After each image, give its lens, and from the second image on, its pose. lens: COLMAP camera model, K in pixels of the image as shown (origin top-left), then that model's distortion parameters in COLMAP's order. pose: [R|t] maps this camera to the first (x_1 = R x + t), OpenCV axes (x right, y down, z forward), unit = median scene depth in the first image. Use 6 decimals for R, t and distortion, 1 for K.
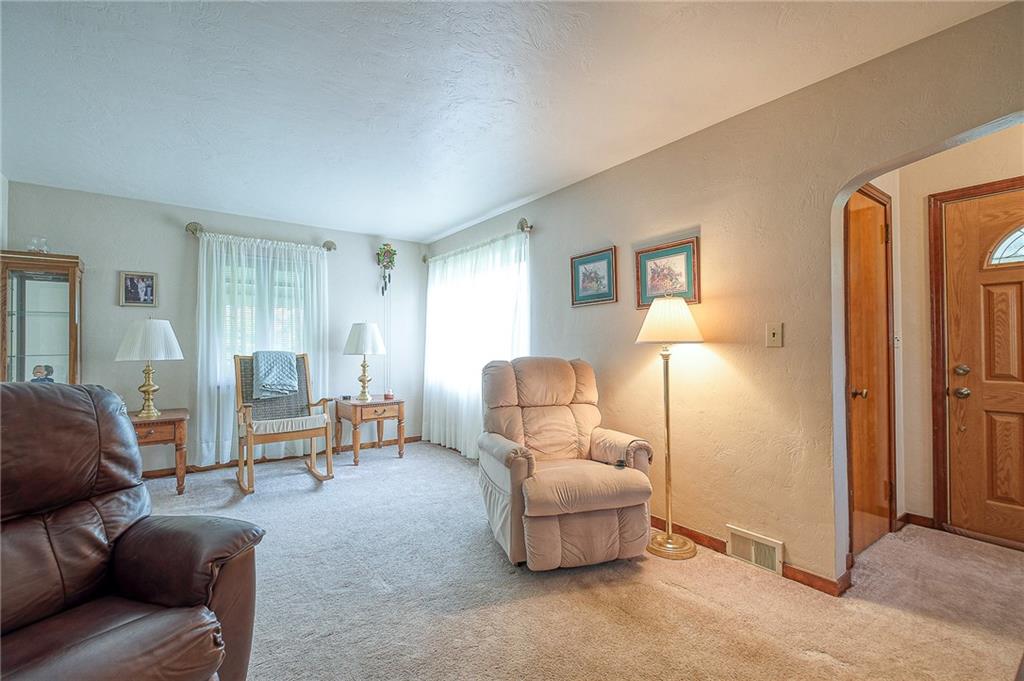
lens RADIAL K [[449.9, 0, 515.2], [0, 449.9, 340.5], [0, 0, 1]] dist [-0.001707, -0.000313]
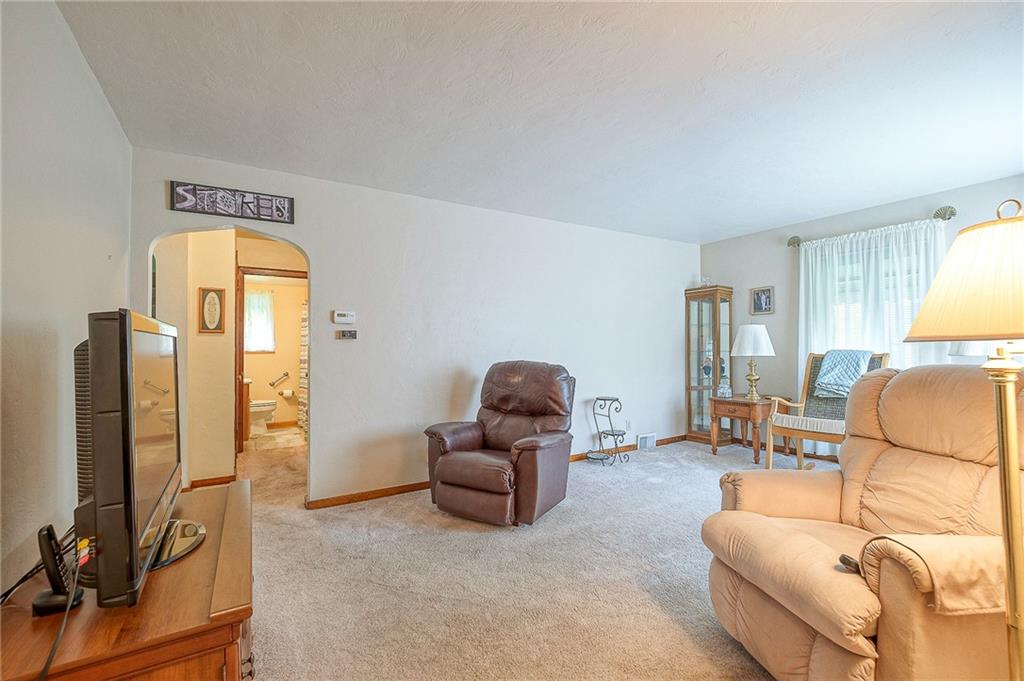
lens RADIAL K [[449.9, 0, 516.0], [0, 449.9, 343.0], [0, 0, 1]] dist [-0.001707, -0.000313]
pose [[-0.093677, -0.006044, -0.995584, 0.669942], [0.020765, 0.999752, -0.008024, 0.003501], [0.995386, -0.021425, -0.093528, 0.542928]]
